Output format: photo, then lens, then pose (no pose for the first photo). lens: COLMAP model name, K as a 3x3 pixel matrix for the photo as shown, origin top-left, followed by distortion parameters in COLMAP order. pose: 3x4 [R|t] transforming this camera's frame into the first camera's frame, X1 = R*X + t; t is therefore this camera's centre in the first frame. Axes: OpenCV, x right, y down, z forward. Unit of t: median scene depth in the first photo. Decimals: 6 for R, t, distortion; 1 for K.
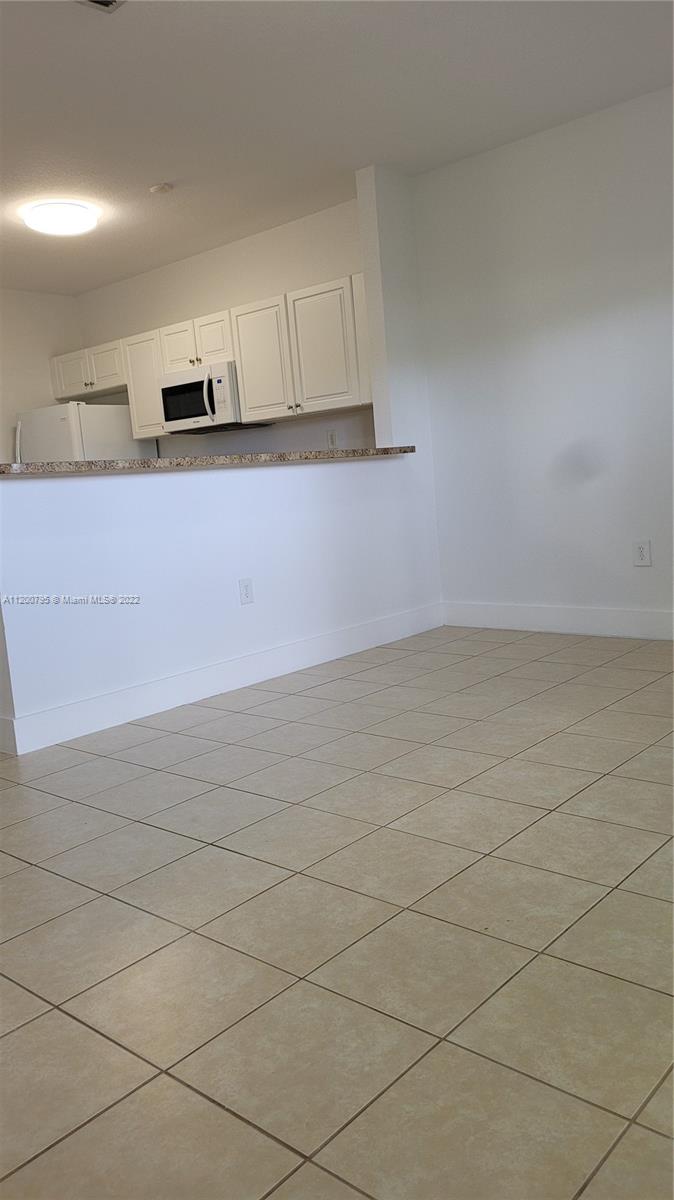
lens RADIAL K [[906.5, 0, 343.6], [0, 906.5, 603.8], [0, 0, 1]] dist [0.030297, -0.003885]
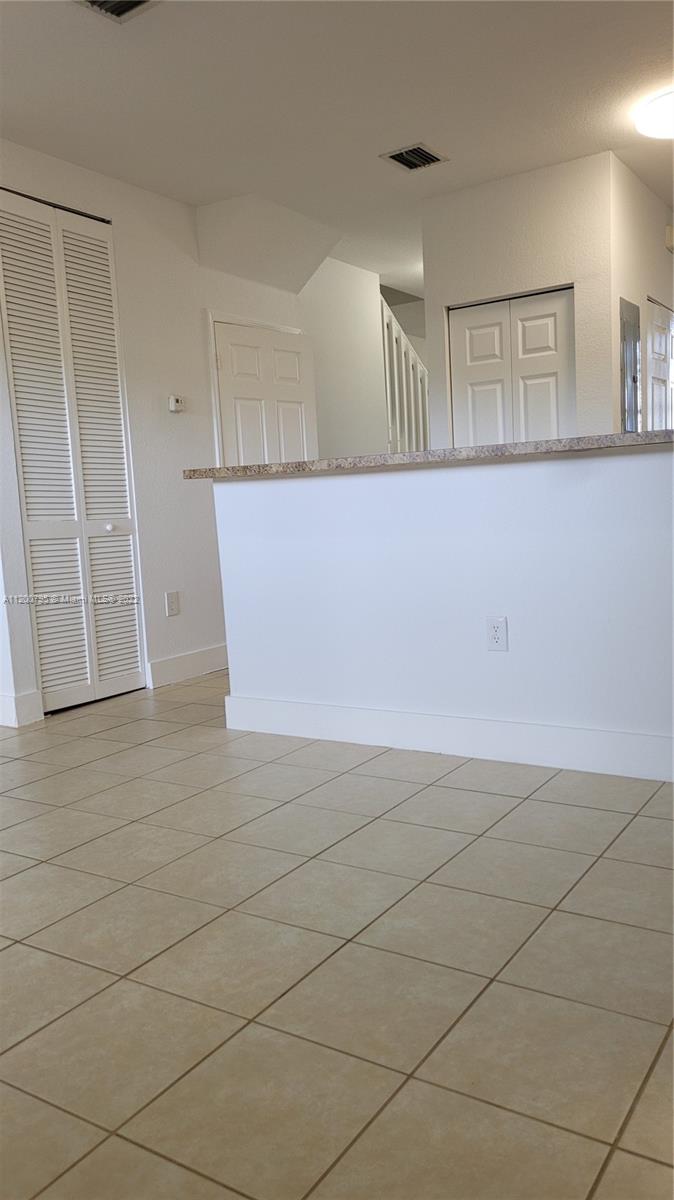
lens RADIAL K [[906.5, 0, 343.6], [0, 906.5, 603.8], [0, 0, 1]] dist [0.030297, -0.003885]
pose [[0.150861, 0.188343, -0.970447, 0.728345], [-0.092963, 0.980035, 0.175752, -0.194935], [0.984174, 0.063702, 0.165358, 0.958941]]
